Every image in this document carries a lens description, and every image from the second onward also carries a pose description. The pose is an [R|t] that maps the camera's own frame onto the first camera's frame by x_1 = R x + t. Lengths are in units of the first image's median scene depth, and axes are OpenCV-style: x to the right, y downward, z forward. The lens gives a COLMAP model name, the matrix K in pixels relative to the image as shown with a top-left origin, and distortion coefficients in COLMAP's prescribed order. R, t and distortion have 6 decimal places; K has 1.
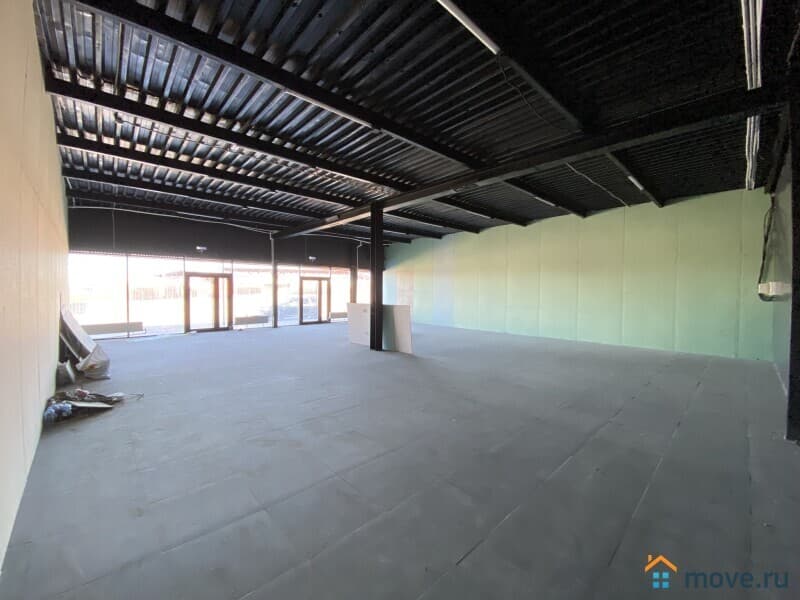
lens RADIAL K [[326.9, 0, 398.6], [0, 326.9, 282.3], [0, 0, 1]] dist [0.011654, -0.013892]
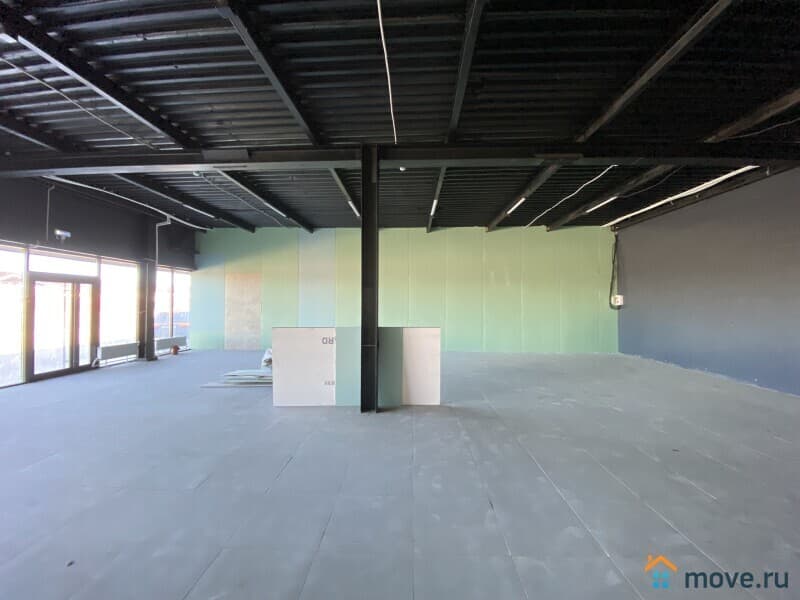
lens RADIAL K [[326.9, 0, 404.3], [0, 326.9, 295.1], [0, 0, 1]] dist [0.011654, -0.013892]
pose [[0.702015, 0.008412, 0.712112, -0.269827], [-0.016965, 0.999844, 0.004914, 0.003318], [-0.711960, -0.015531, 0.702049, 0.359392]]
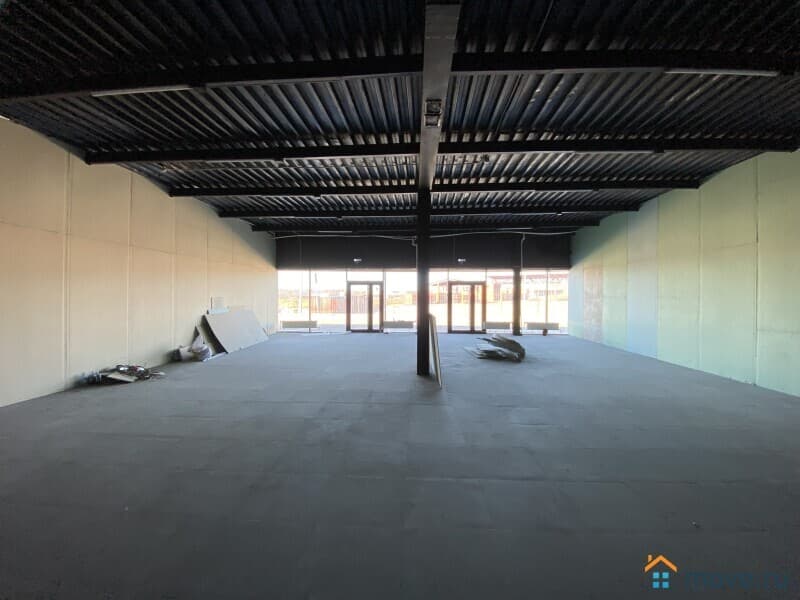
lens RADIAL K [[326.9, 0, 391.4], [0, 326.9, 306.6], [0, 0, 1]] dist [0.011654, -0.013892]
pose [[0.696426, 0.018014, -0.717403, 0.264871], [0.022440, 0.998649, 0.046860, 0.007644], [0.717278, -0.048733, 0.695081, 0.252133]]
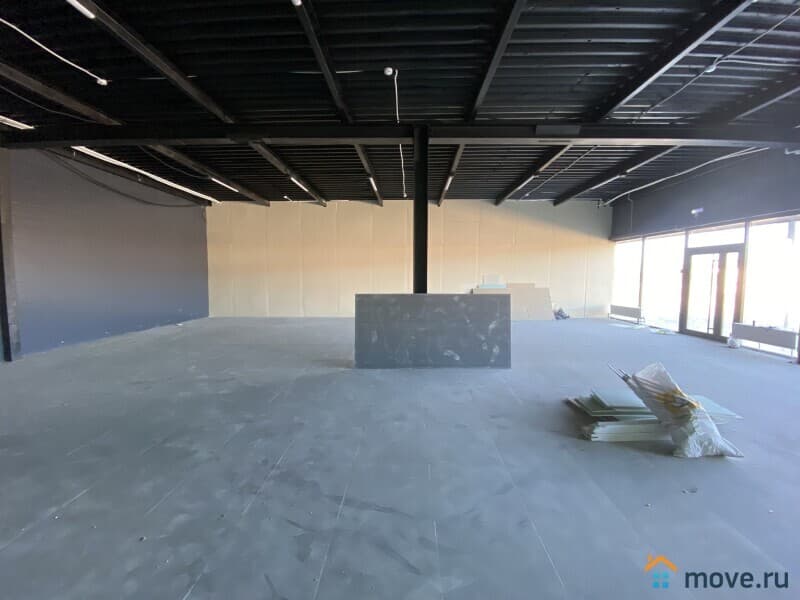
lens RADIAL K [[326.9, 0, 394.6], [0, 326.9, 294.9], [0, 0, 1]] dist [0.011654, -0.013892]
pose [[-0.715659, 0.036494, -0.697496, 0.264322], [0.011013, 0.999099, 0.040975, 0.027495], [0.698363, 0.021642, -0.715416, 0.904191]]
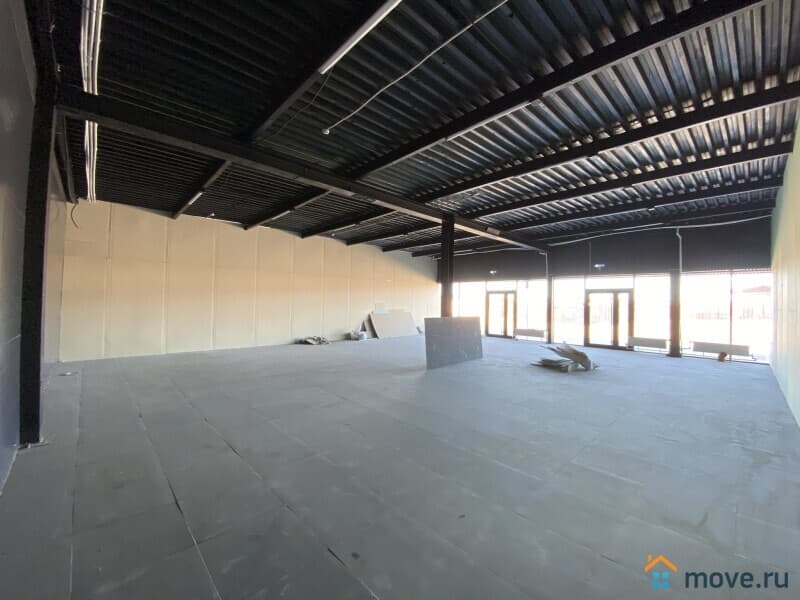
lens RADIAL K [[326.9, 0, 401.4], [0, 326.9, 304.7], [0, 0, 1]] dist [0.011654, -0.013892]
pose [[-0.001877, 0.001083, -0.999998, 0.592053], [0.010911, 0.999940, 0.001063, 0.017071], [0.999939, -0.010909, -0.001888, 0.550010]]
